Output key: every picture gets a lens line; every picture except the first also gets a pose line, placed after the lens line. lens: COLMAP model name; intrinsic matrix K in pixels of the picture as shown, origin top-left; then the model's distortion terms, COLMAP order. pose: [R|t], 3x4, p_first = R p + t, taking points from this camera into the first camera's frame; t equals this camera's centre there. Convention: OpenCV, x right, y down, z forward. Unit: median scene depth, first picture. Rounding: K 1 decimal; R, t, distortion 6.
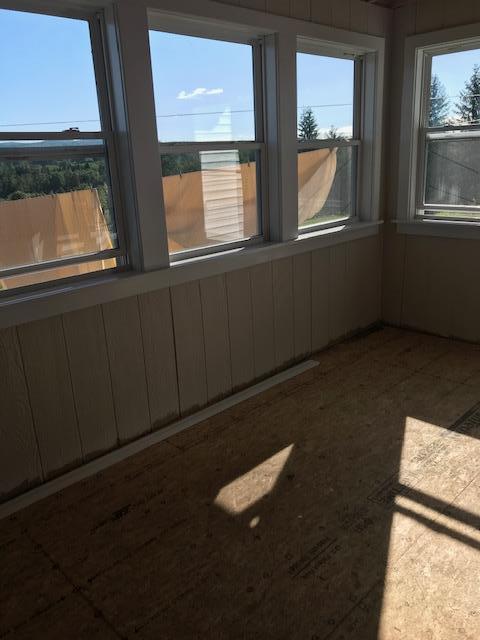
lens RADIAL K [[515.1, 0, 241.9], [0, 515.1, 314.1], [0, 0, 1]] dist [0.008586, -0.009646]
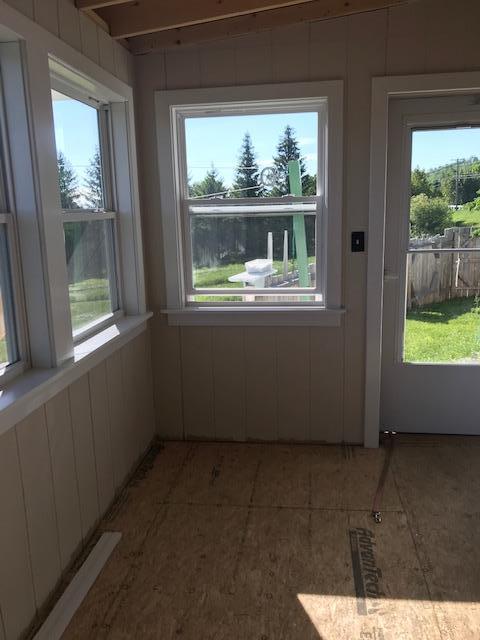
lens RADIAL K [[515.1, 0, 241.9], [0, 515.1, 314.1], [0, 0, 1]] dist [0.008586, -0.009646]
pose [[0.788565, -0.096073, 0.607400, -0.101298], [0.172173, 0.982711, -0.068090, -0.110205], [-0.590357, 0.158272, 0.791472, 0.326293]]
